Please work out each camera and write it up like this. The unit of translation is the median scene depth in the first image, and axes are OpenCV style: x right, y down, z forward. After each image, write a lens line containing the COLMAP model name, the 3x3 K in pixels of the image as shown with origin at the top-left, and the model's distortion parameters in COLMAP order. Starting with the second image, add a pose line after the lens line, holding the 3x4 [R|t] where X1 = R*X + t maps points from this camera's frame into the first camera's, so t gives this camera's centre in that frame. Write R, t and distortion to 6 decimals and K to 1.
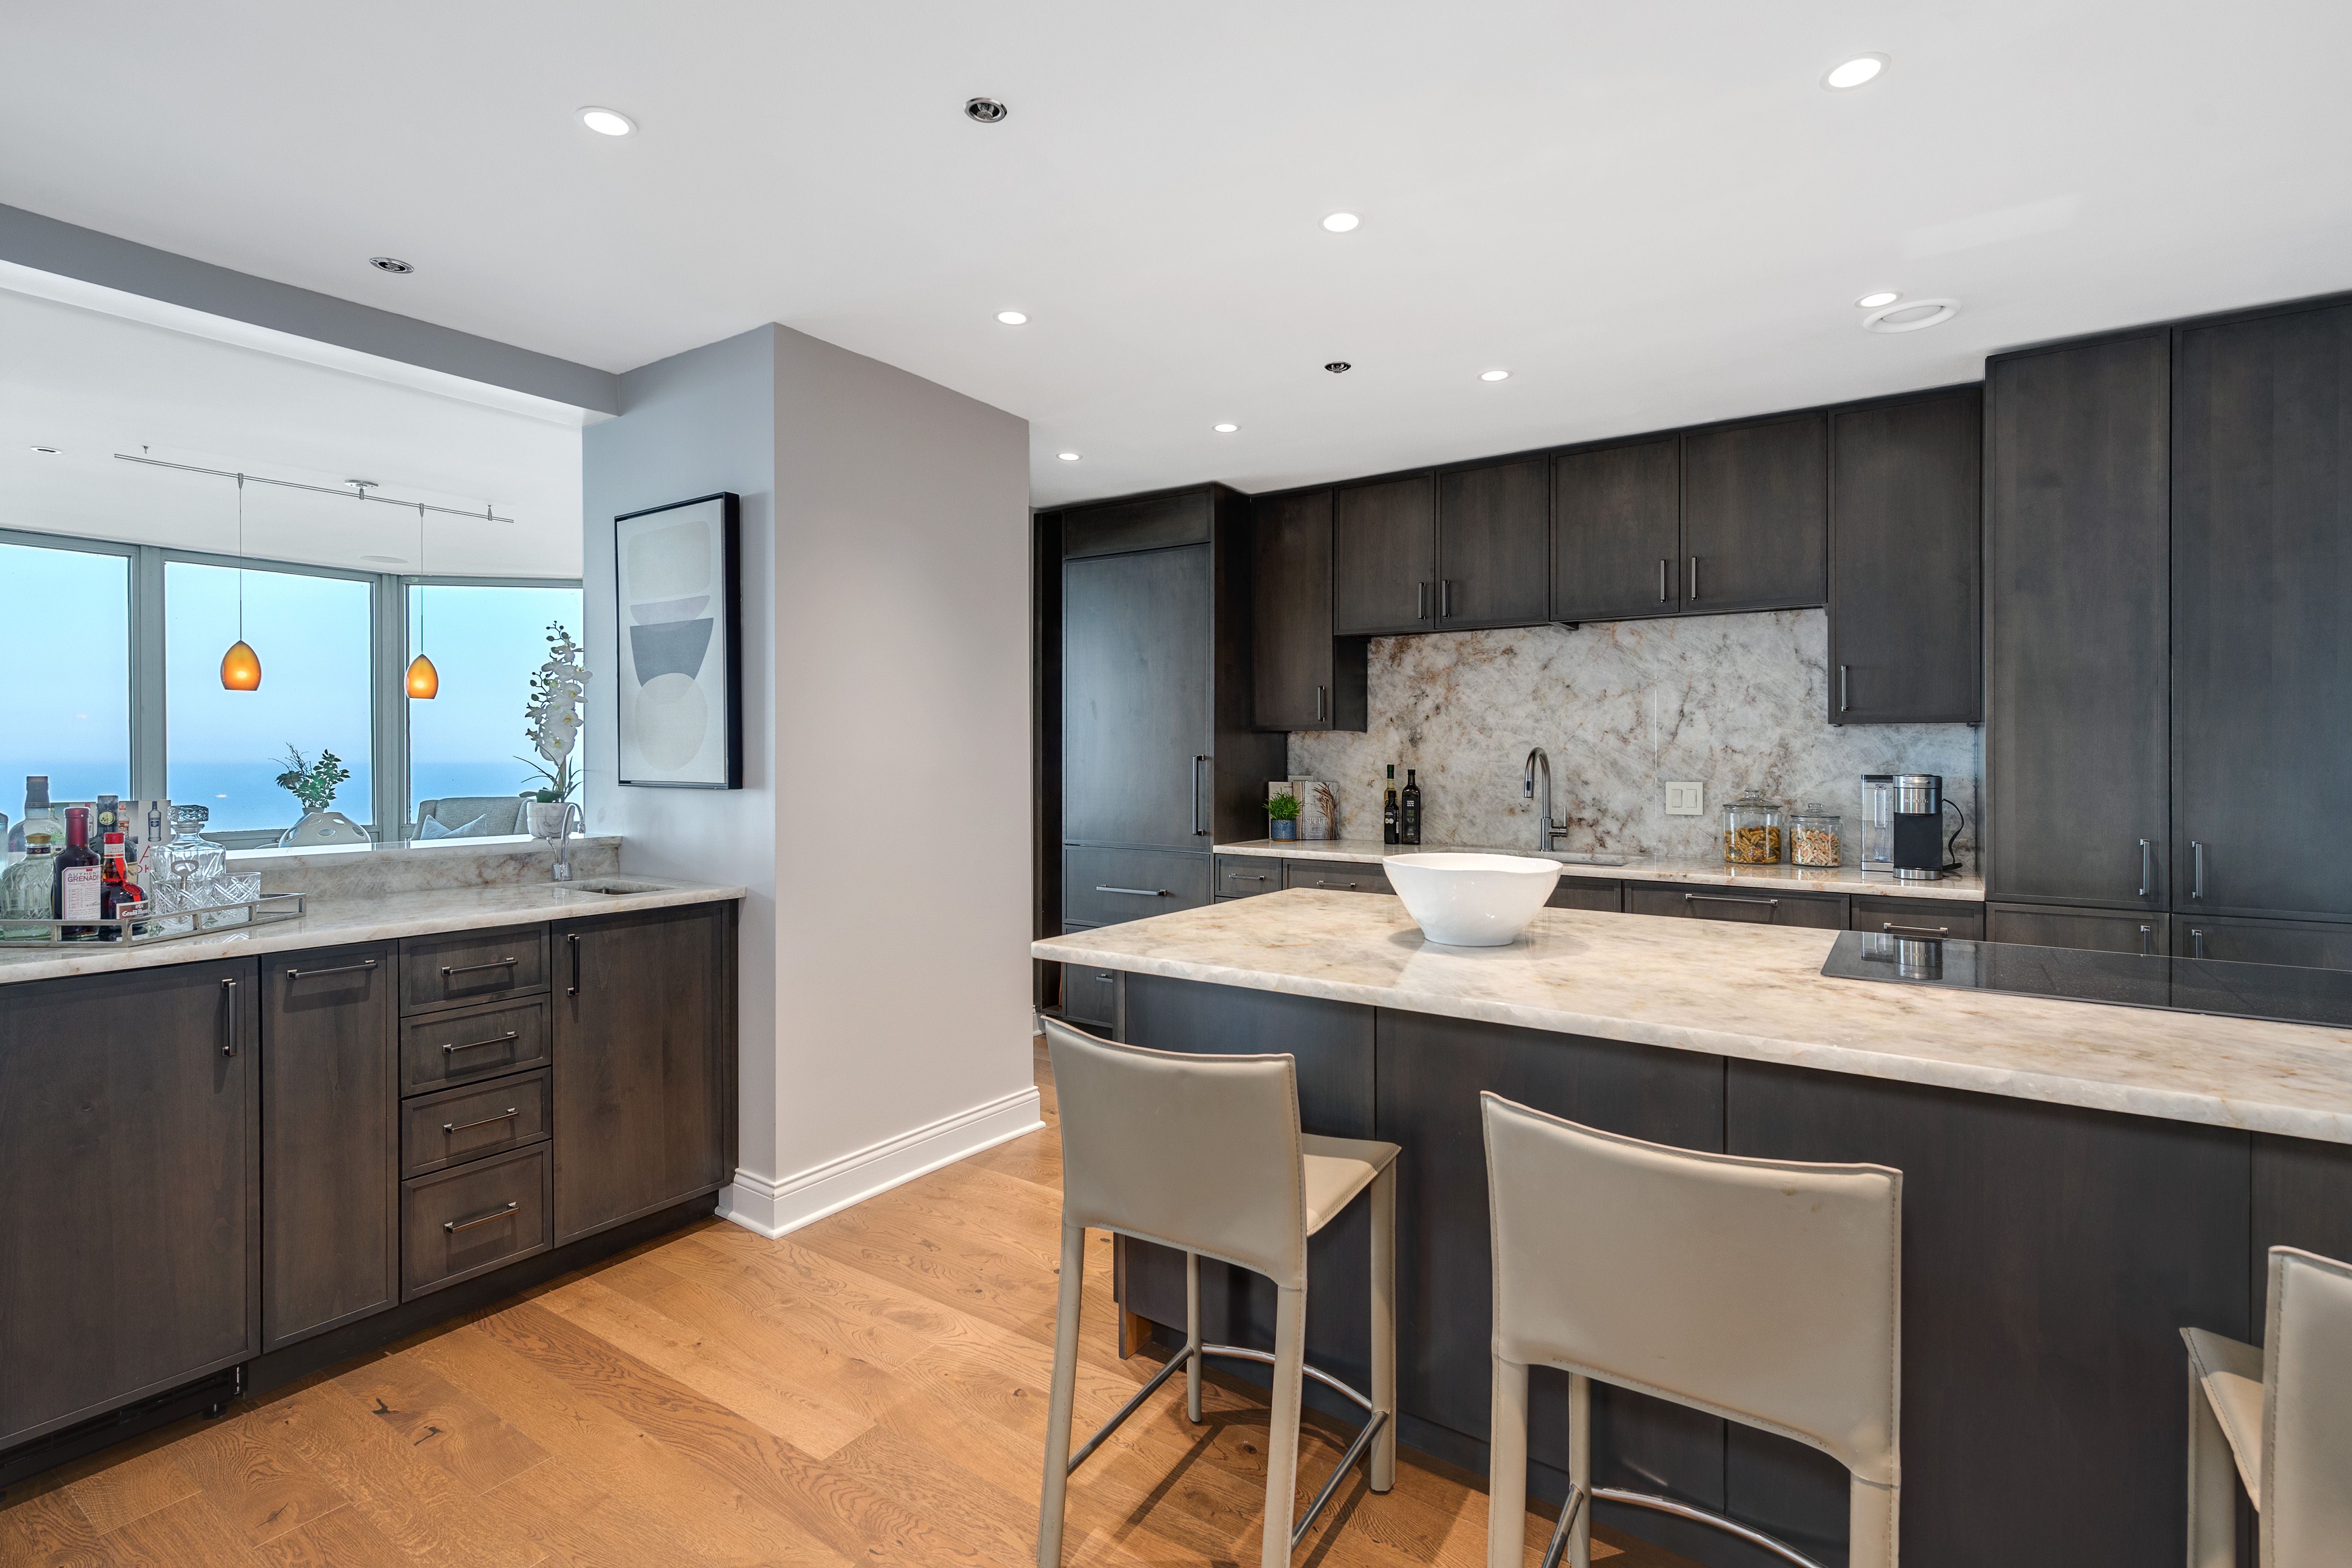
lens RADIAL K [[1092.5, 0, 1166.4], [0, 1092.5, 755.4], [0, 0, 1]] dist [0.001453, -0.000095]
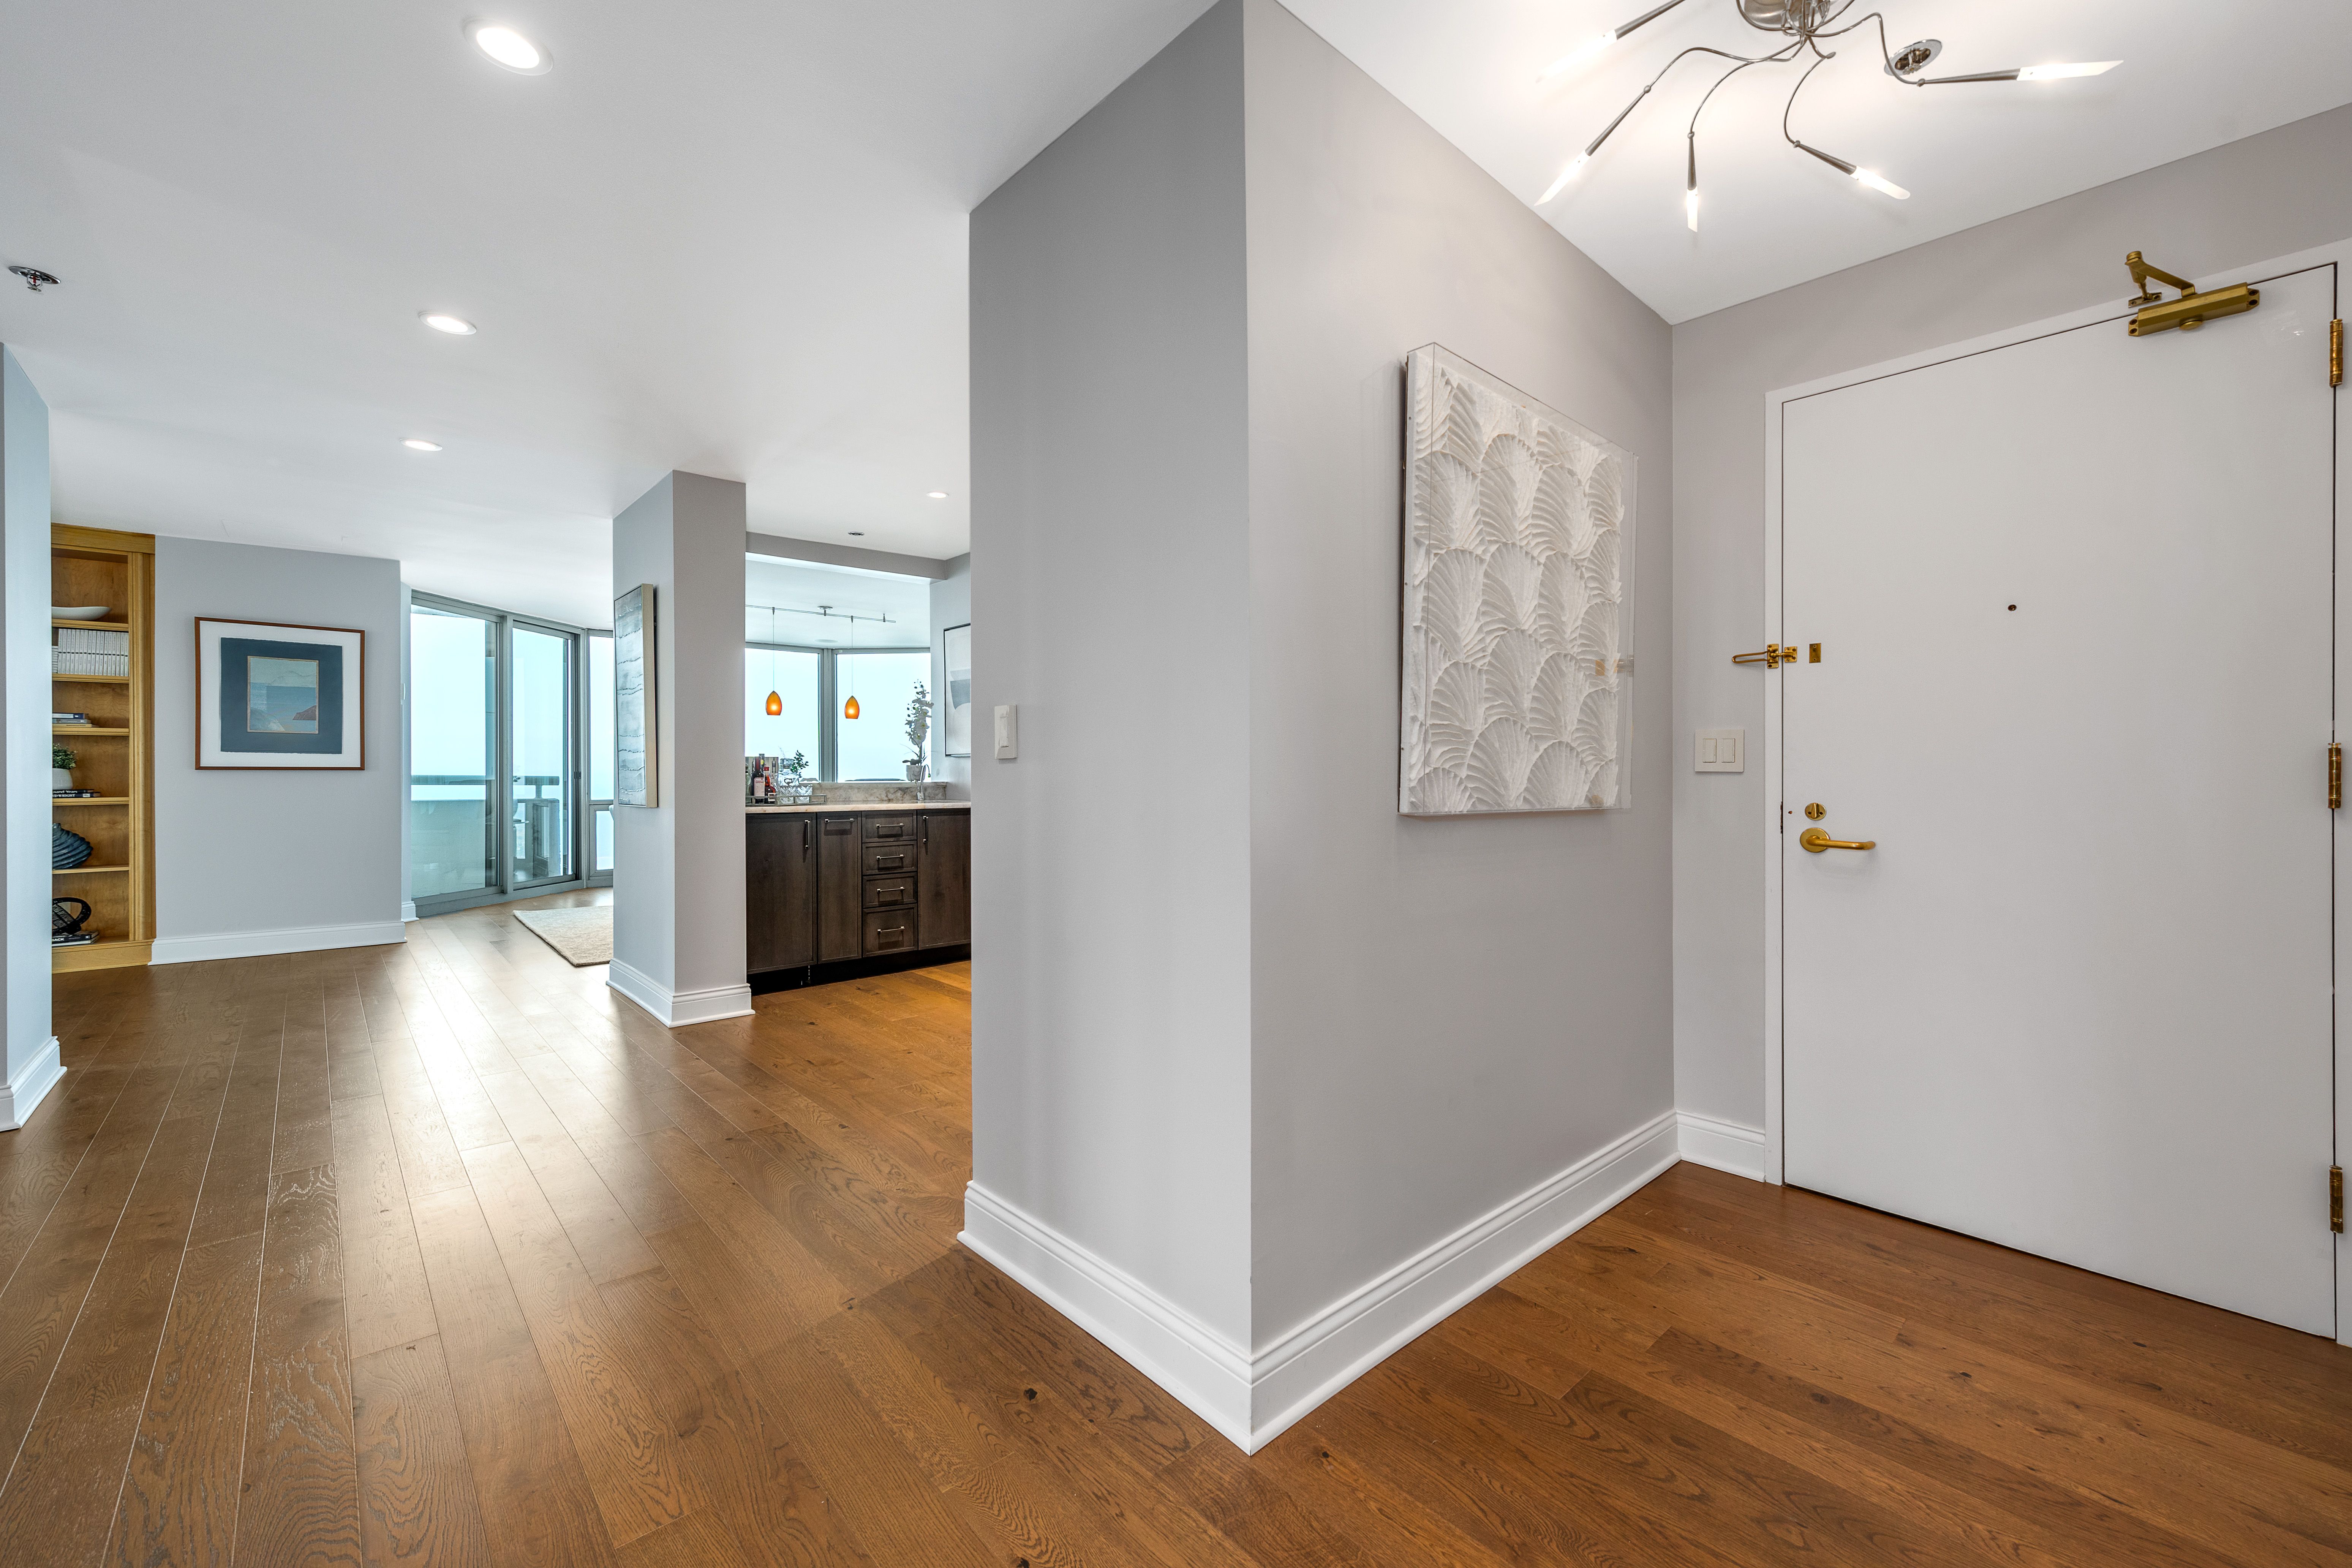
lens RADIAL K [[921.6, 0, 1182.1], [0, 921.6, 772.7], [0, 0, 1]] dist [0.000007, 0.000027]
pose [[0.973801, 0.000198, -0.227402, 0.420273], [0.000501, 0.999995, 0.003016, 0.064904], [0.227402, -0.003051, 0.973796, -0.759175]]
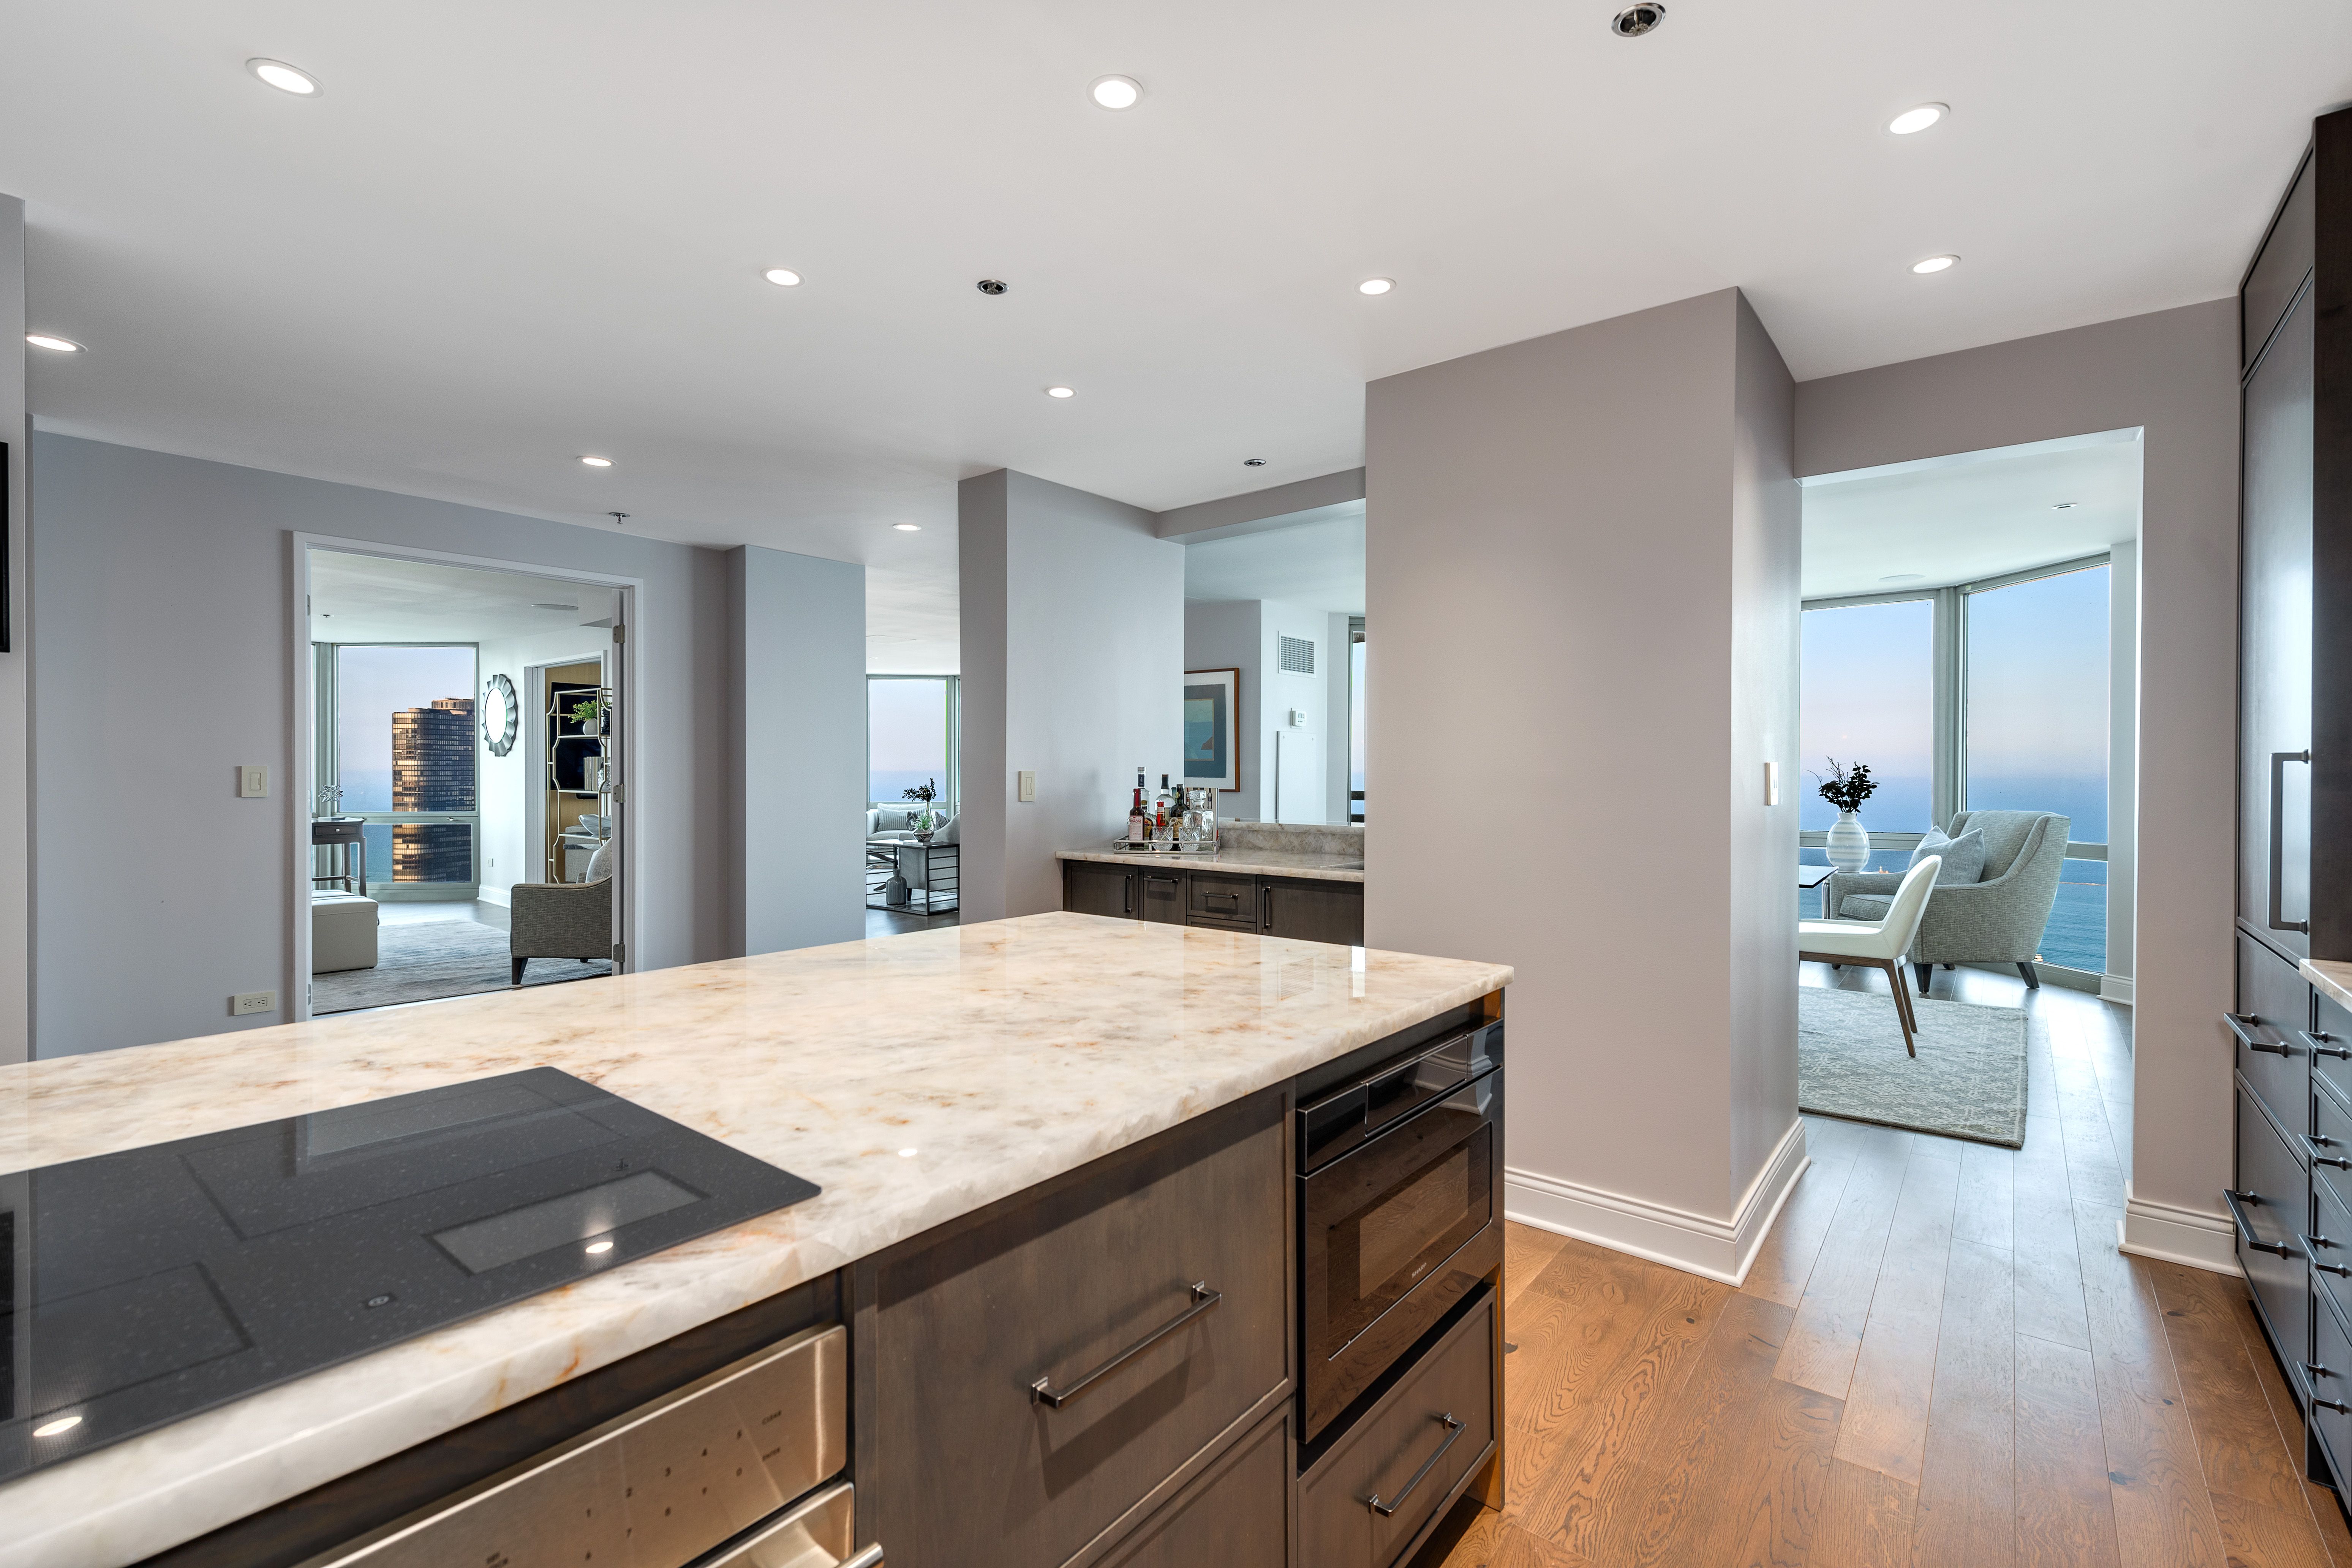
lens RADIAL K [[1051.3, 0, 1185.1], [0, 1051.3, 780.9], [0, 0, 1]] dist [0.000471, 0.000140]
pose [[-0.081076, 0.007580, -0.996679, 0.828394], [-0.001714, 0.999969, 0.007745, 0.013620], [0.996706, 0.002336, -0.081061, 0.987014]]
